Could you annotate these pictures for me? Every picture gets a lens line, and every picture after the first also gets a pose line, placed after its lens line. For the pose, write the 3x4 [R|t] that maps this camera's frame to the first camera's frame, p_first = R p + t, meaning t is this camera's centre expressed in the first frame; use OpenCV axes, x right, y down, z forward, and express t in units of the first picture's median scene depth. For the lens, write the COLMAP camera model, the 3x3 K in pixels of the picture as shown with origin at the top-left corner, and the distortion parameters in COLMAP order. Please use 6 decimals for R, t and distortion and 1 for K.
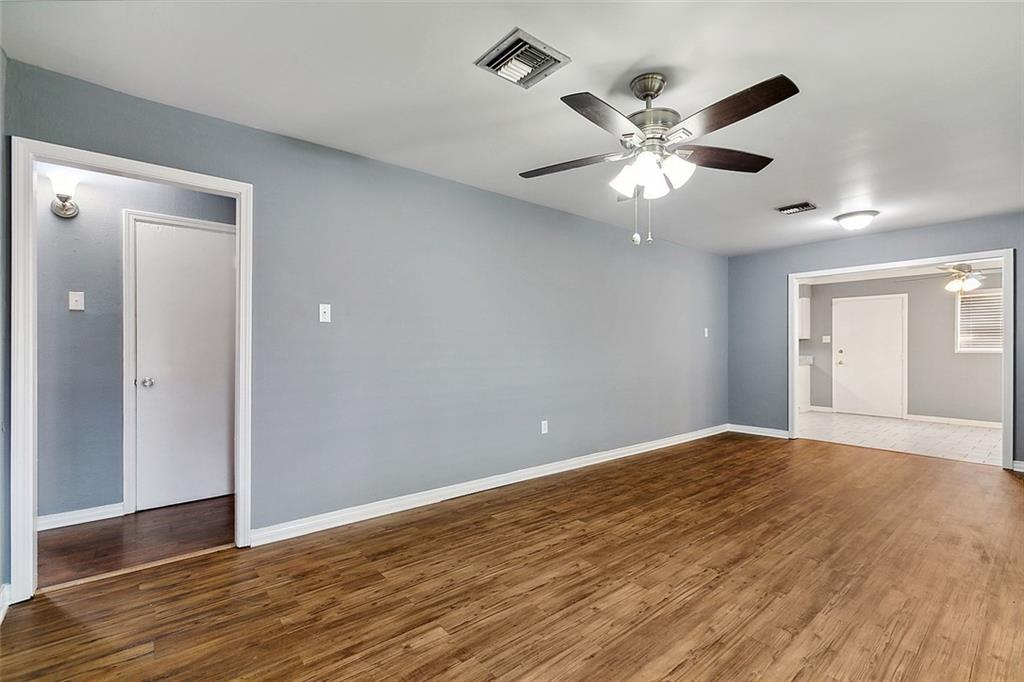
lens RADIAL K [[459.7, 0, 513.4], [0, 459.7, 344.5], [0, 0, 1]] dist [0.003385, 0.005235]
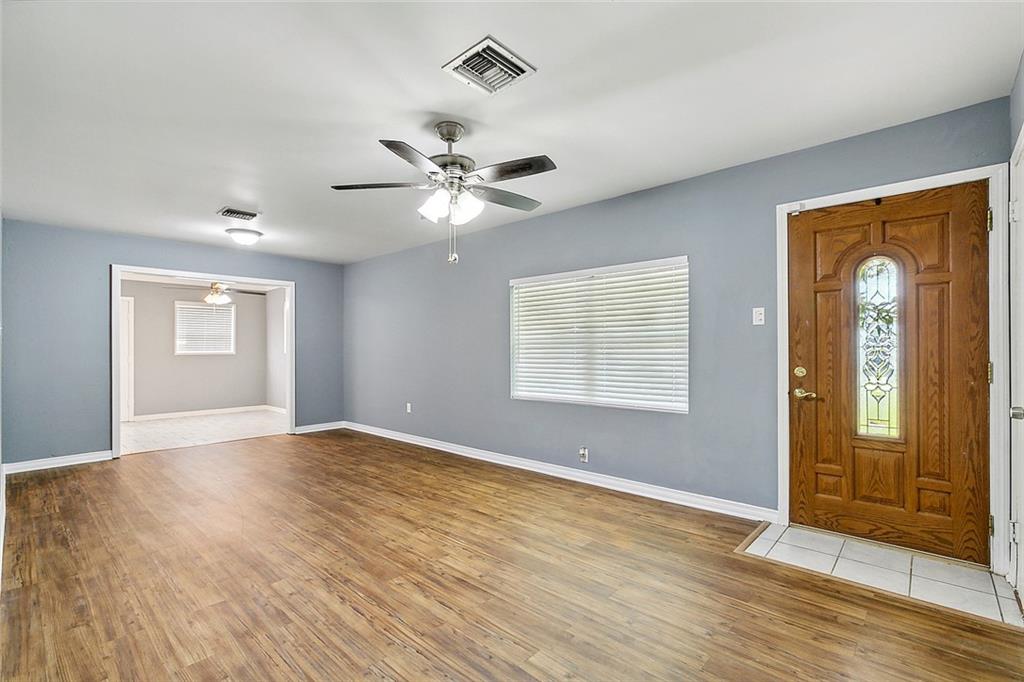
lens RADIAL K [[459.7, 0, 518.0], [0, 459.7, 348.8], [0, 0, 1]] dist [0.003385, 0.005235]
pose [[-0.136313, 0.000839, 0.990666, -0.807947], [-0.005276, 0.999985, -0.001572, 0.000160], [-0.990652, -0.005441, -0.136306, 0.875351]]
